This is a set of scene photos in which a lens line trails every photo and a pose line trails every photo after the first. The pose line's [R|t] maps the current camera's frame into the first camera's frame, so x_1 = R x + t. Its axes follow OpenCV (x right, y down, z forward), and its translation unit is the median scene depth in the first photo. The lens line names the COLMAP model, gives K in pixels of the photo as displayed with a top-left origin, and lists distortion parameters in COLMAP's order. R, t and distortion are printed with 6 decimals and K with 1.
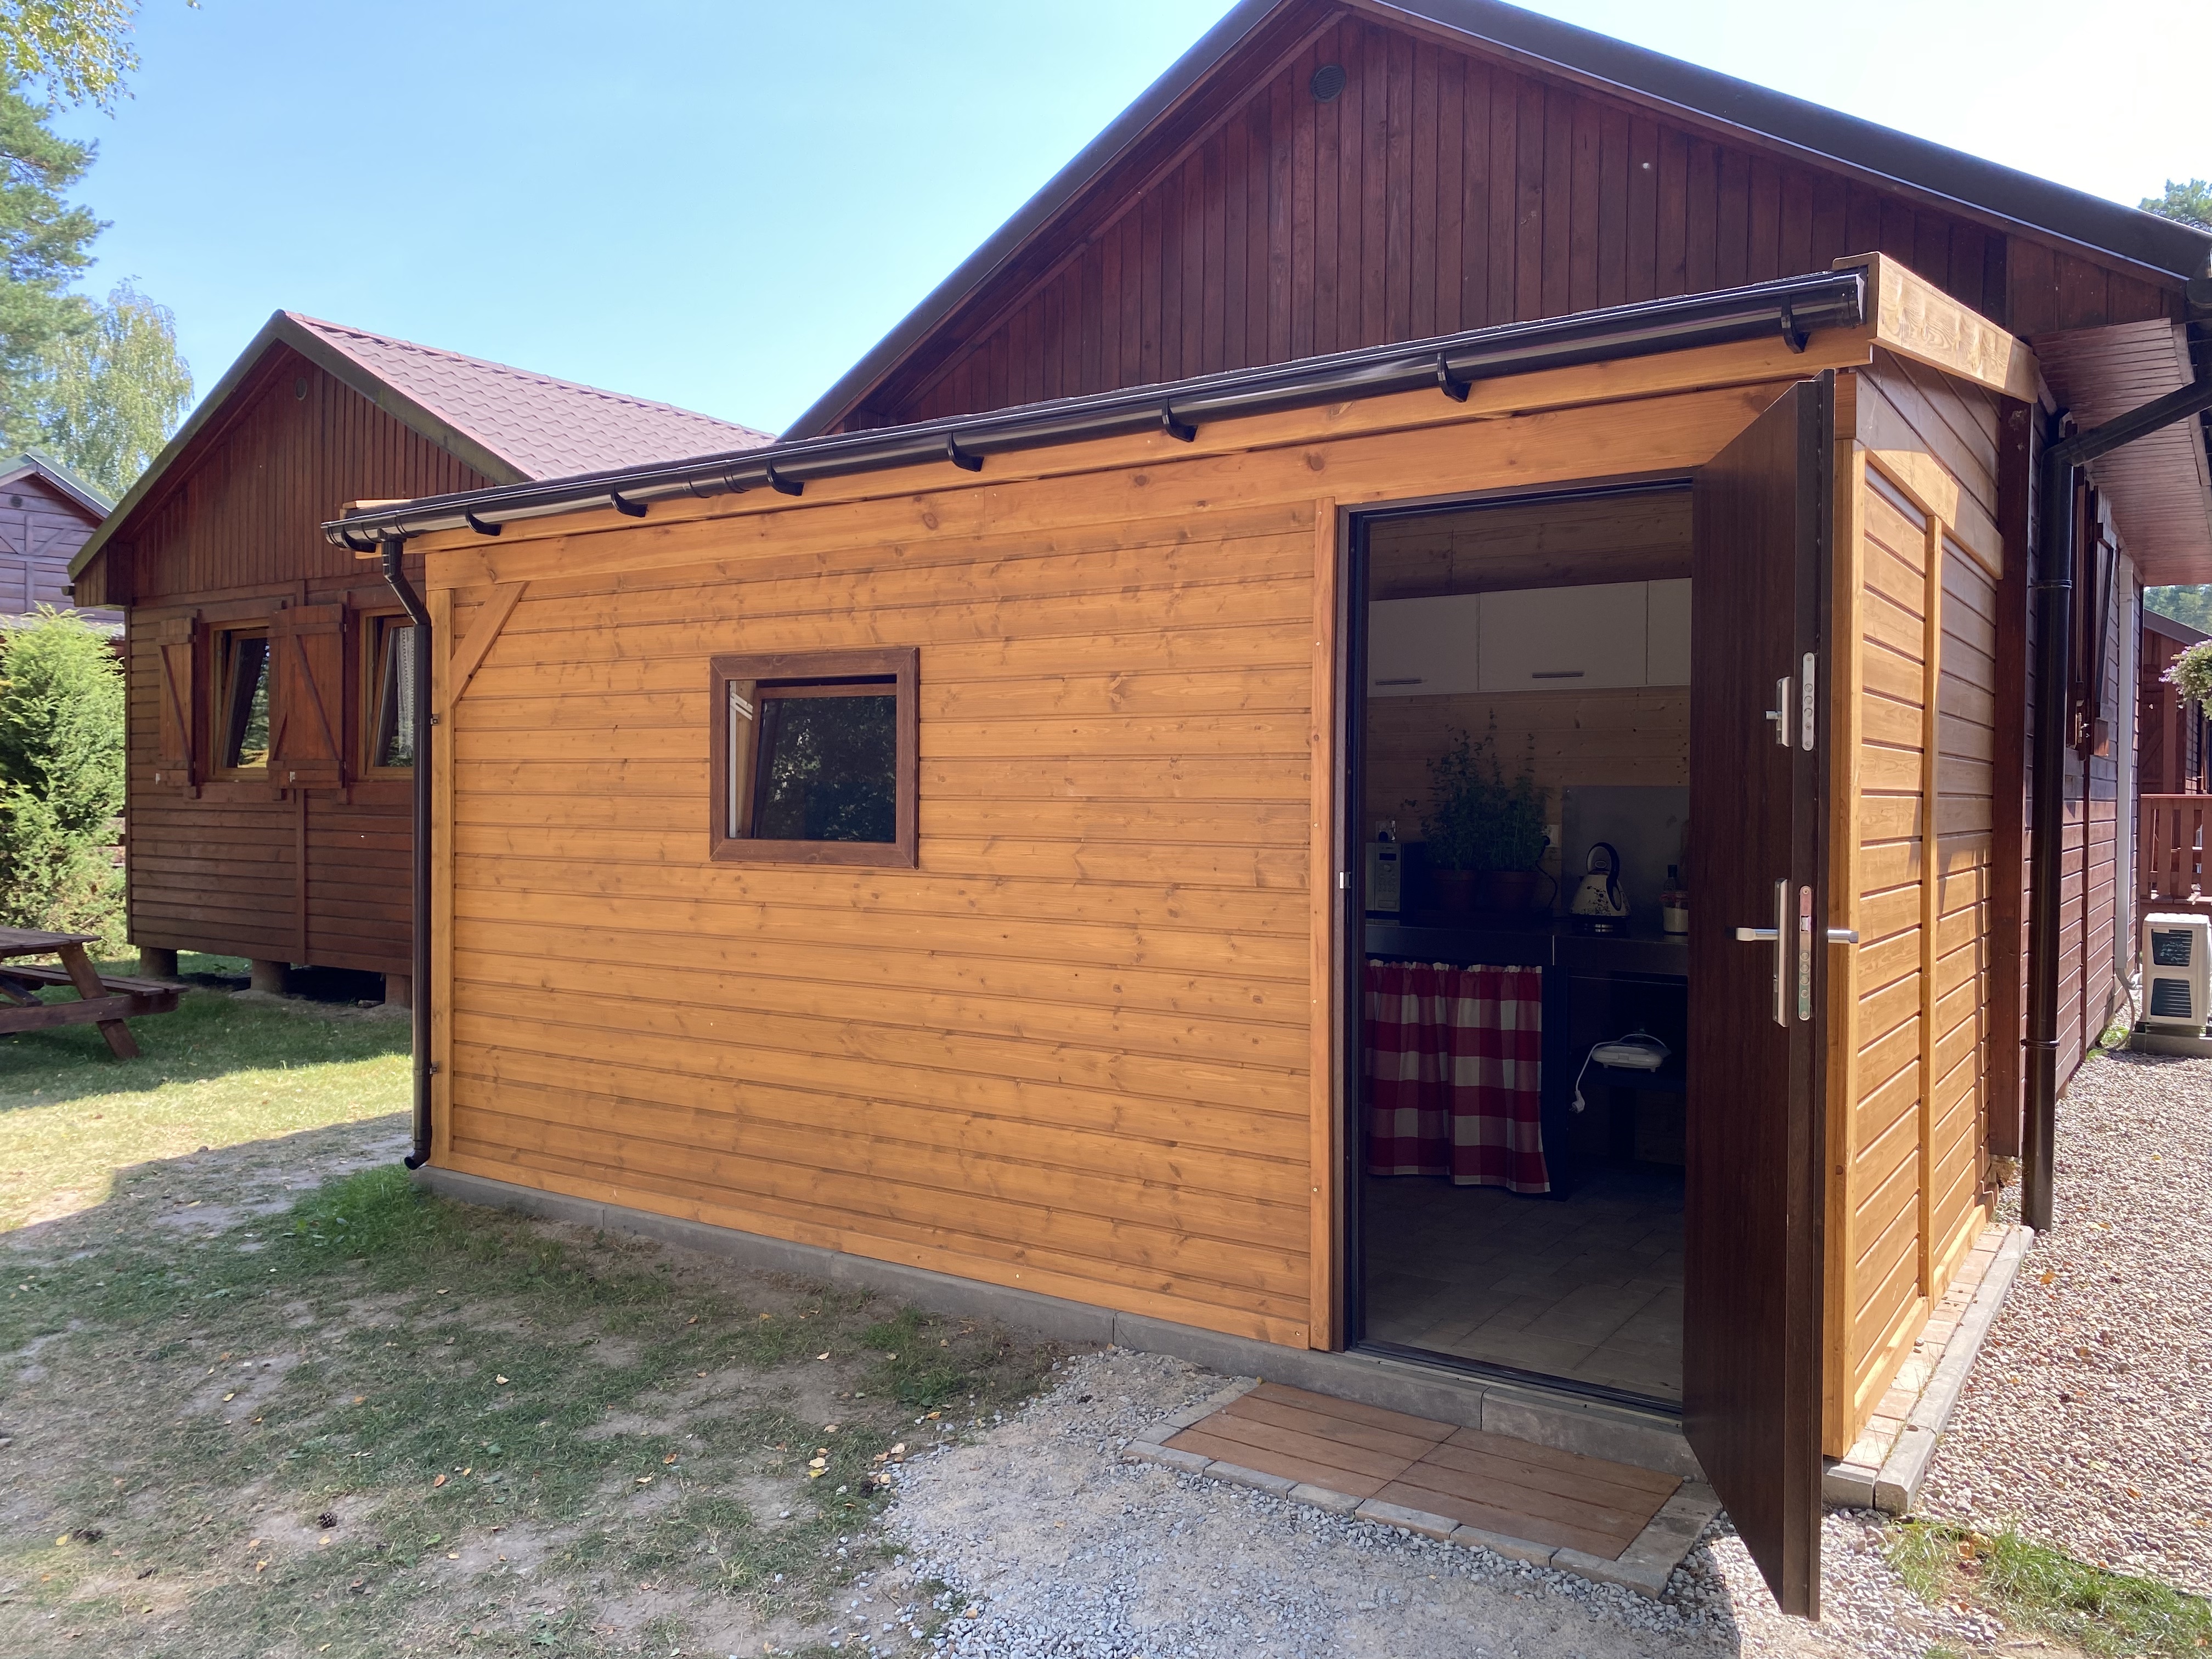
lens RADIAL K [[1708.7, 0, 1093.4], [0, 1708.7, 817.3], [0, 0, 1]] dist [0.039720, -0.048782]
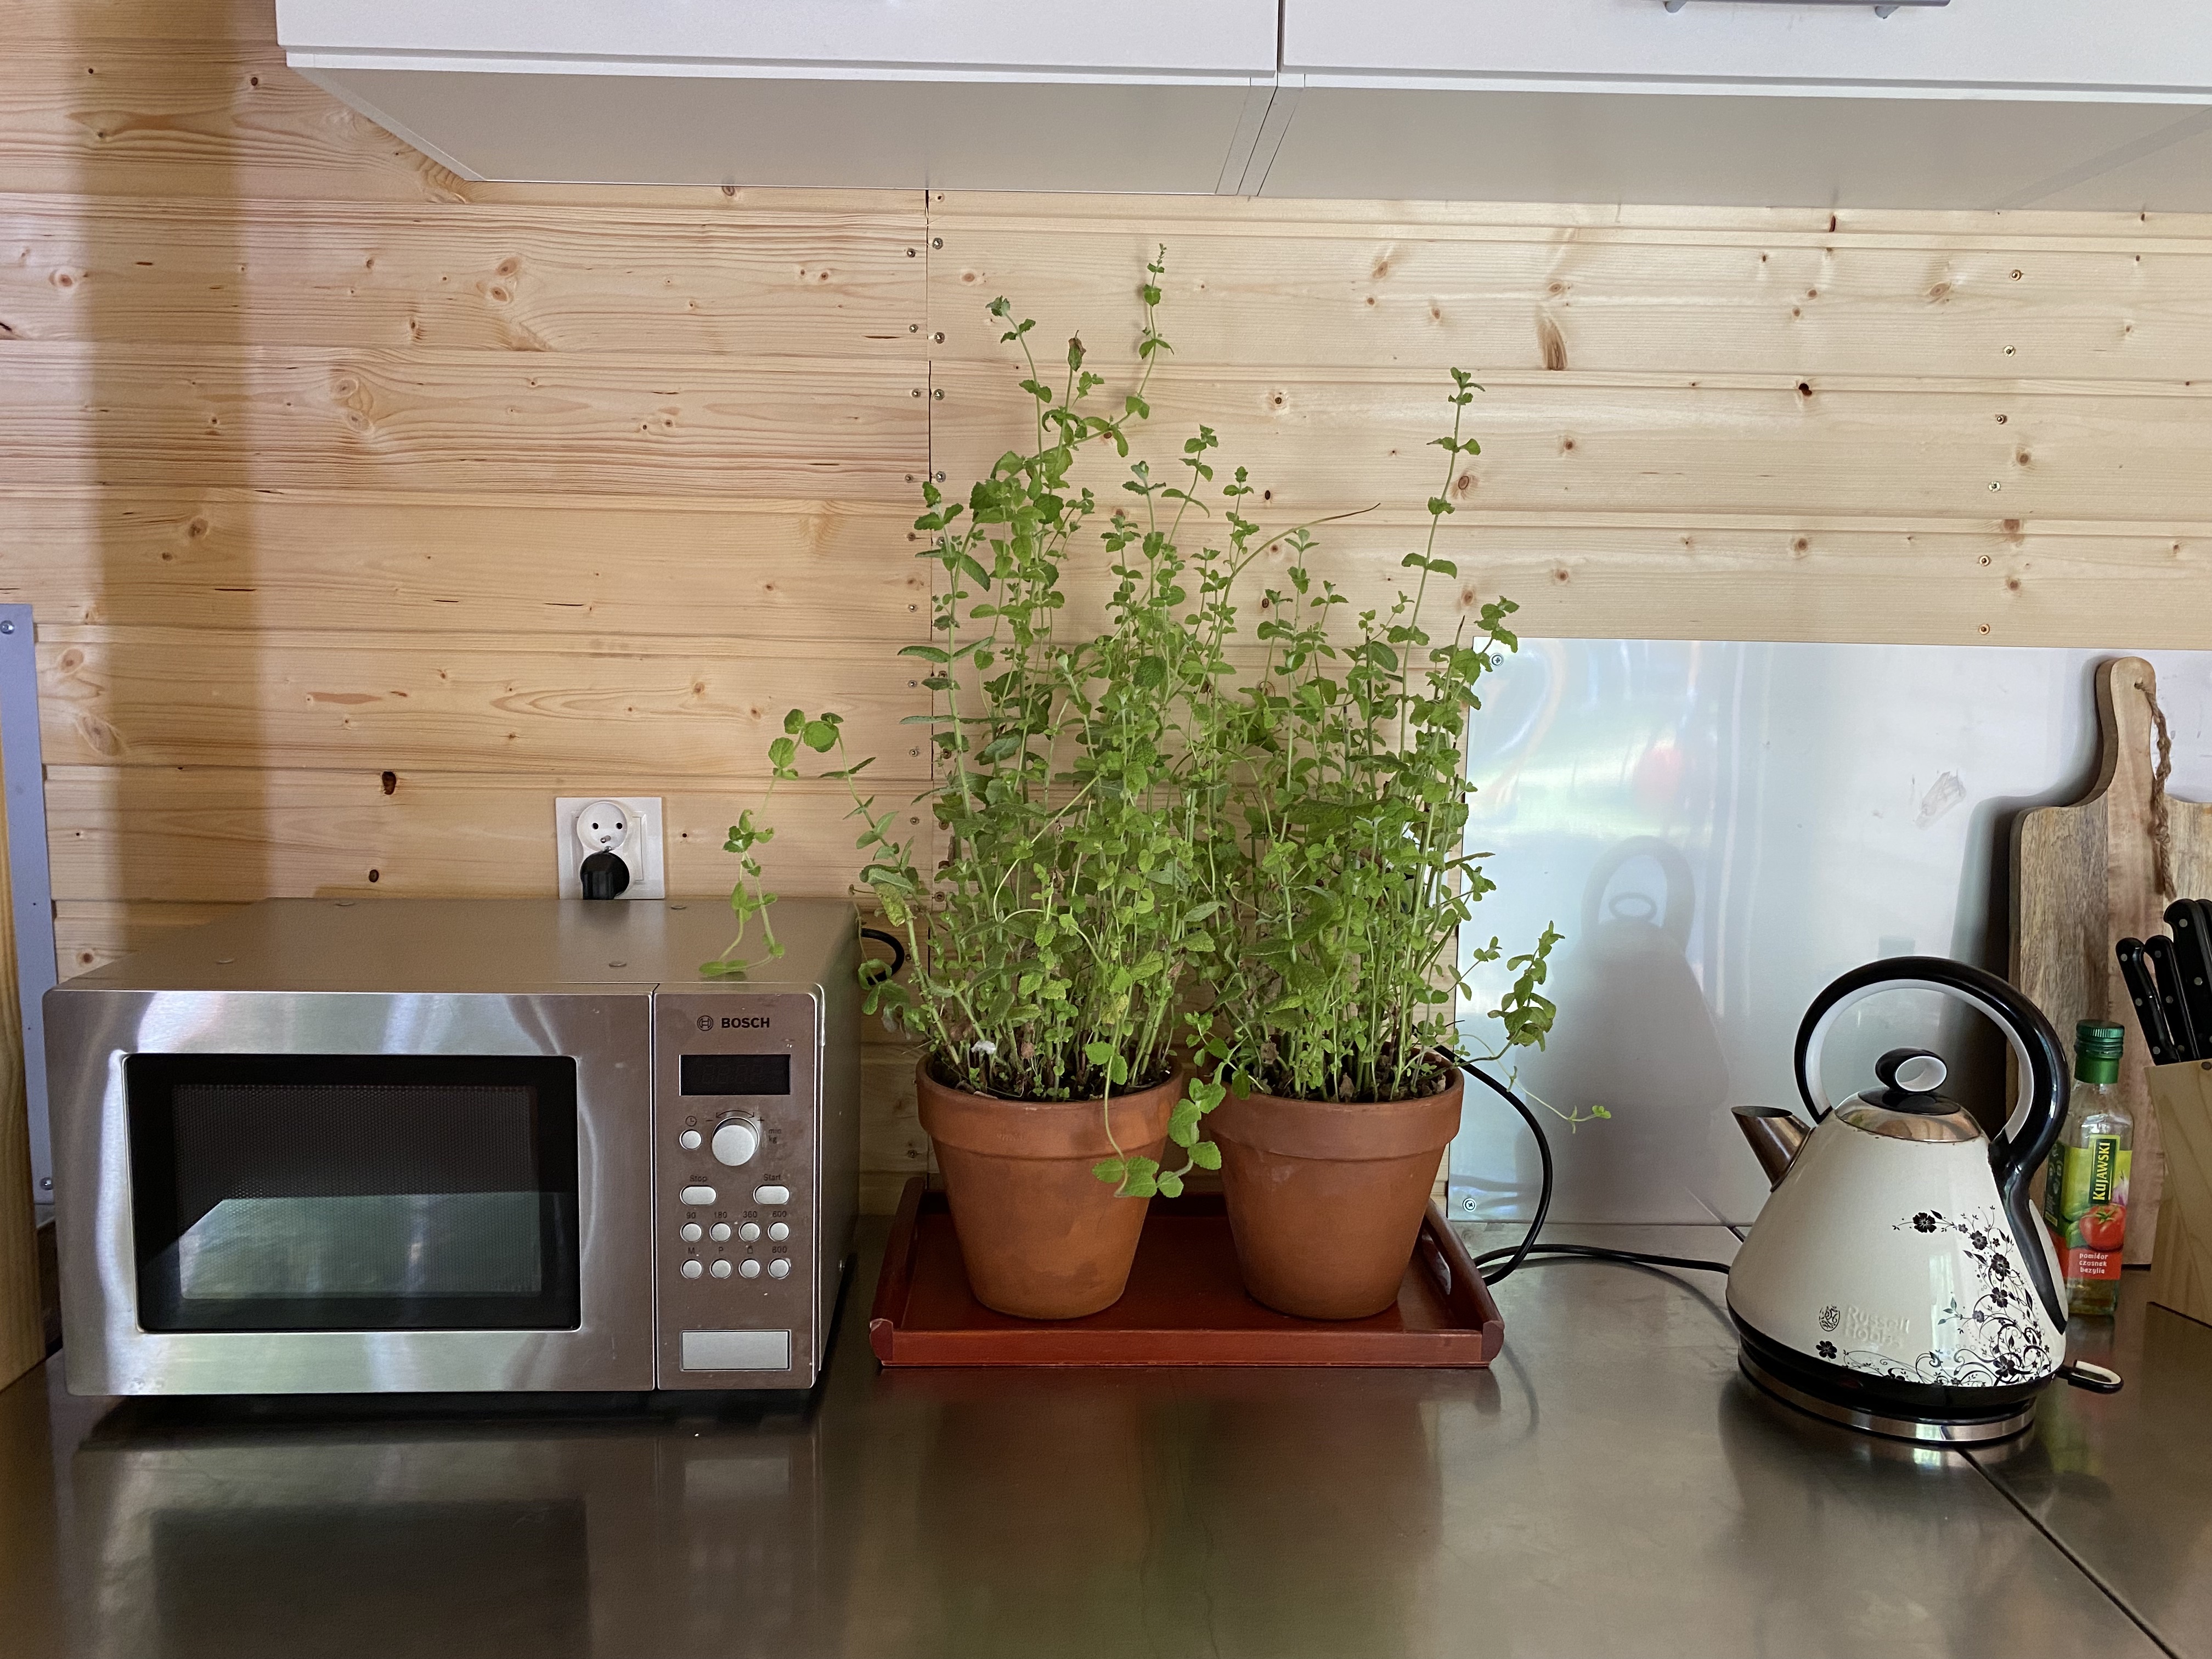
lens RADIAL K [[1708.7, 0, 1093.4], [0, 1708.7, 817.3], [0, 0, 1]] dist [0.039720, -0.048782]
pose [[0.815911, -0.069169, 0.574025, 0.110269], [-0.008509, 0.991274, 0.131541, -0.024714], [-0.578115, -0.112210, 0.808203, 0.881823]]
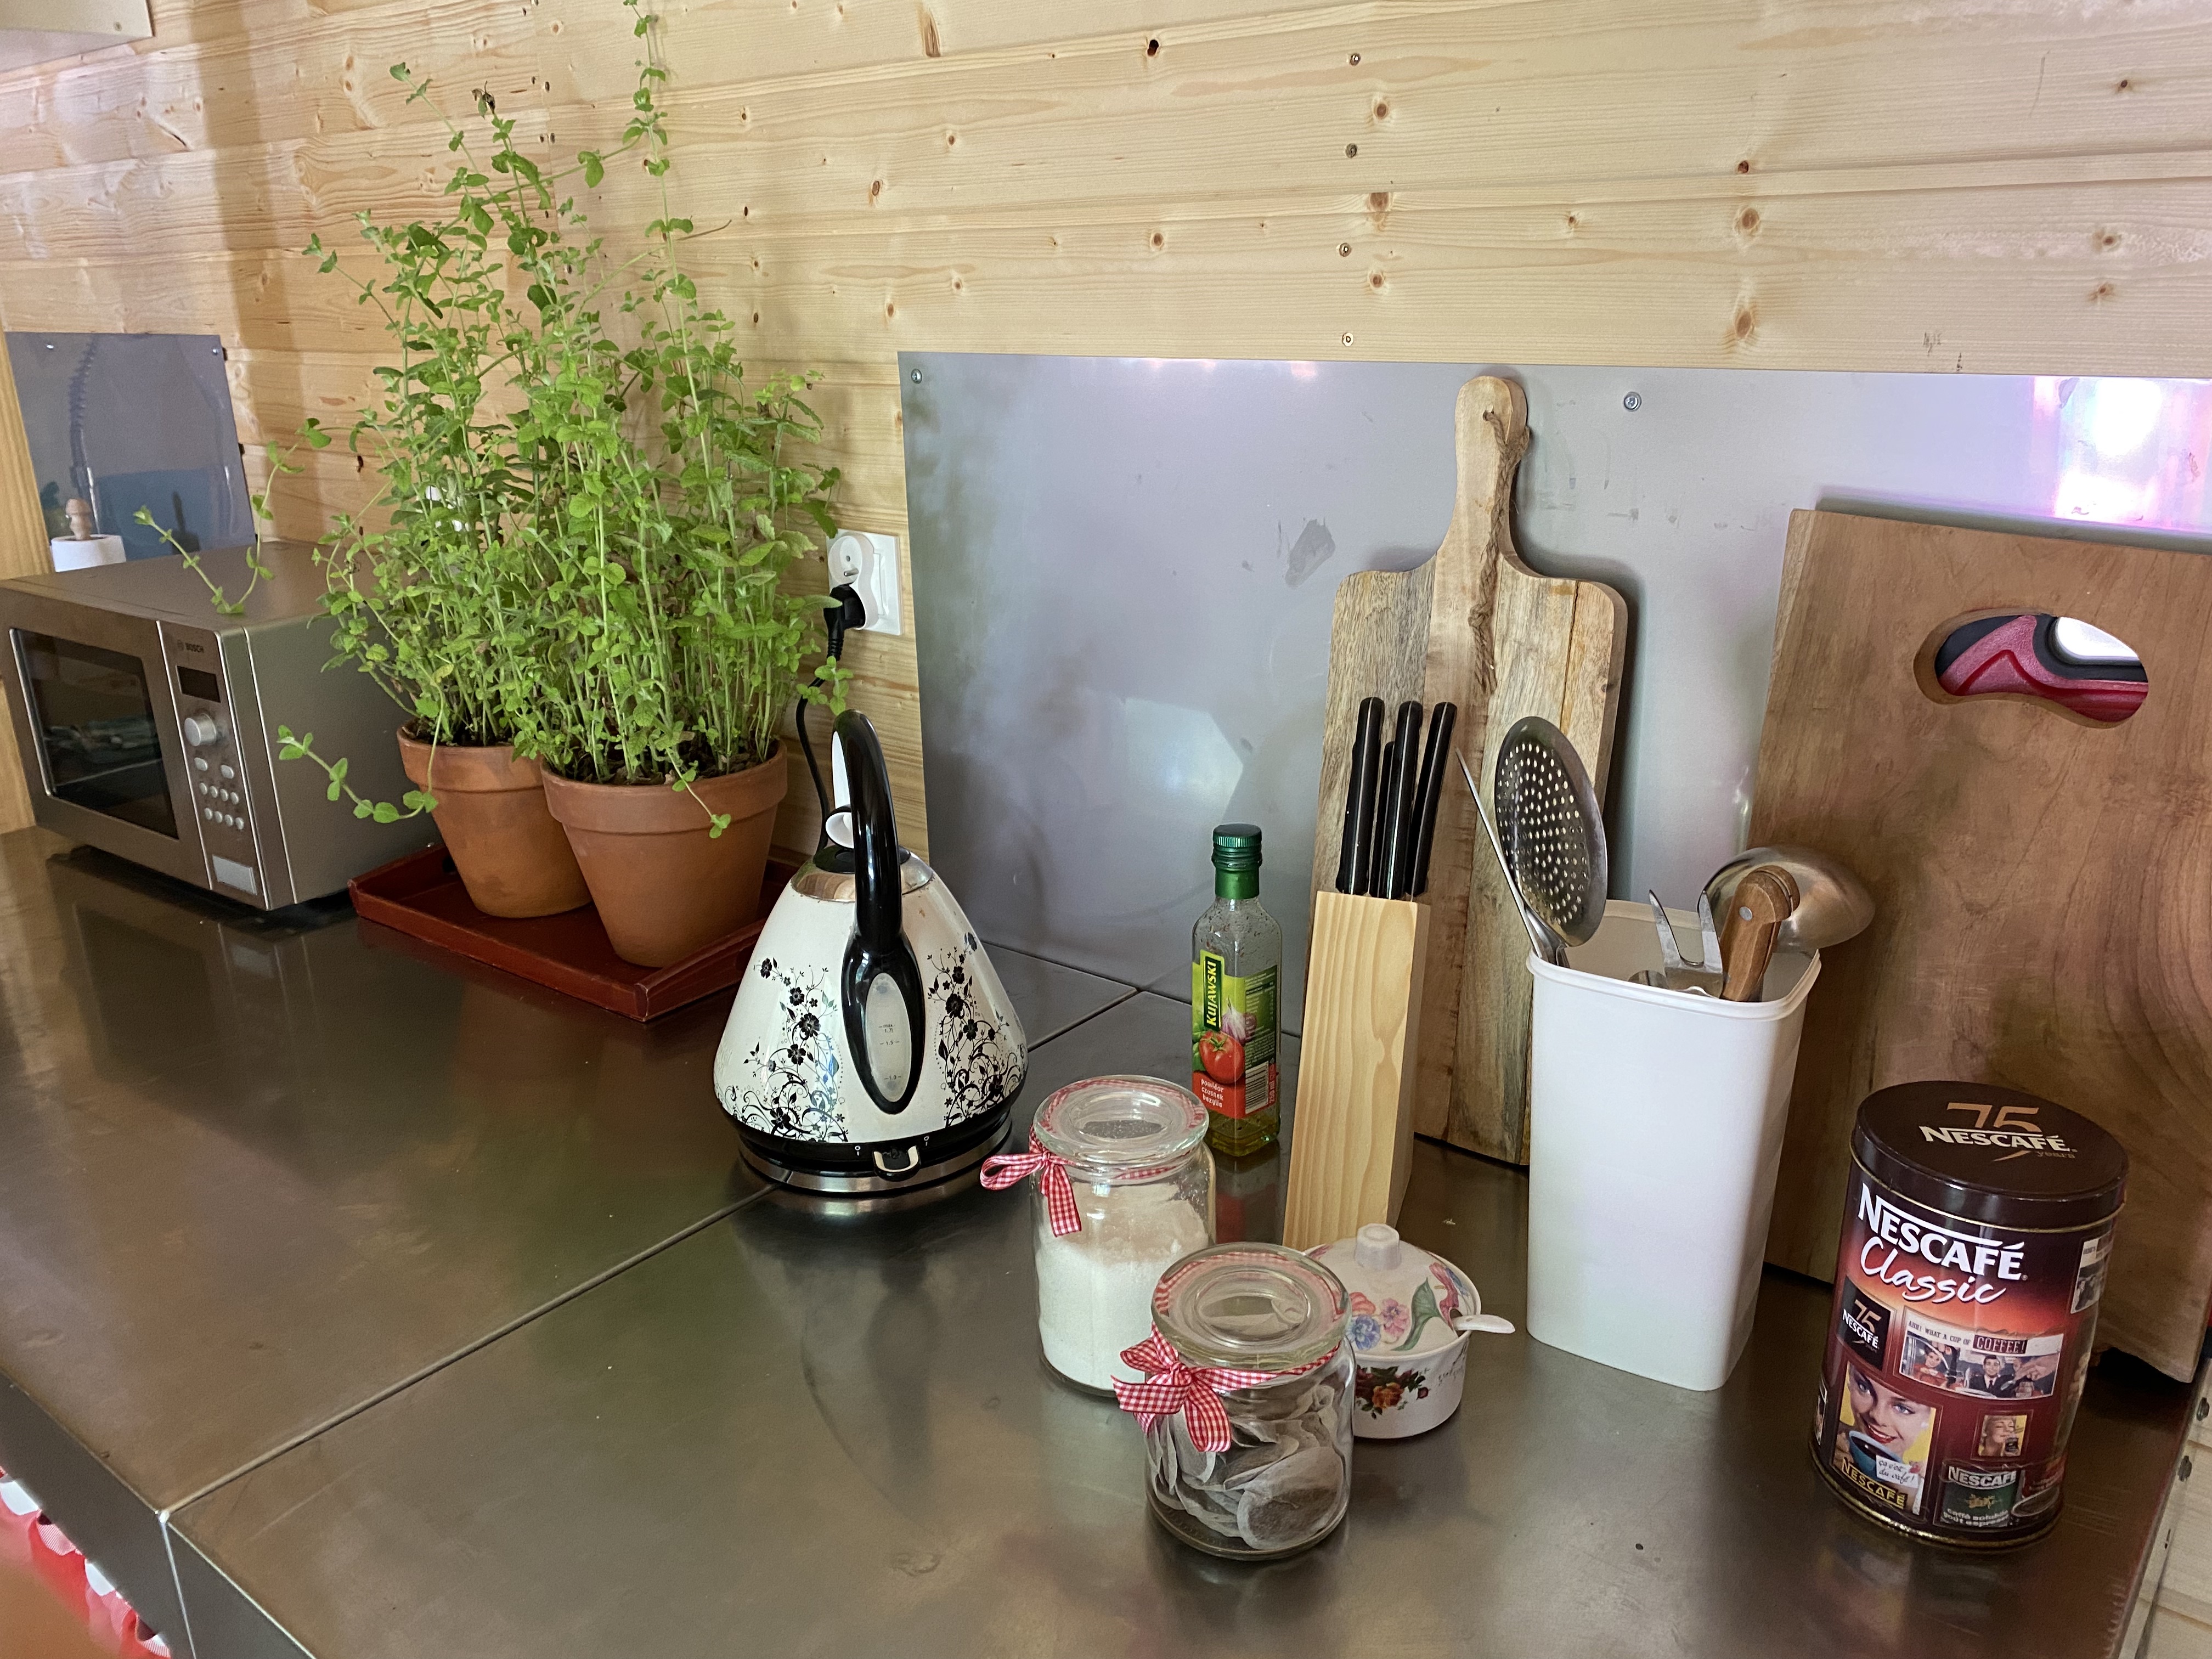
lens RADIAL K [[1691.0, 0, 1160.3], [0, 1691.0, 817.9], [0, 0, 1]] dist [0.046198, -0.045478]
pose [[0.996973, -0.007246, -0.077414, 0.335945], [0.030566, 0.952010, 0.304536, -0.027822], [0.071493, -0.305980, 0.949350, 0.811015]]
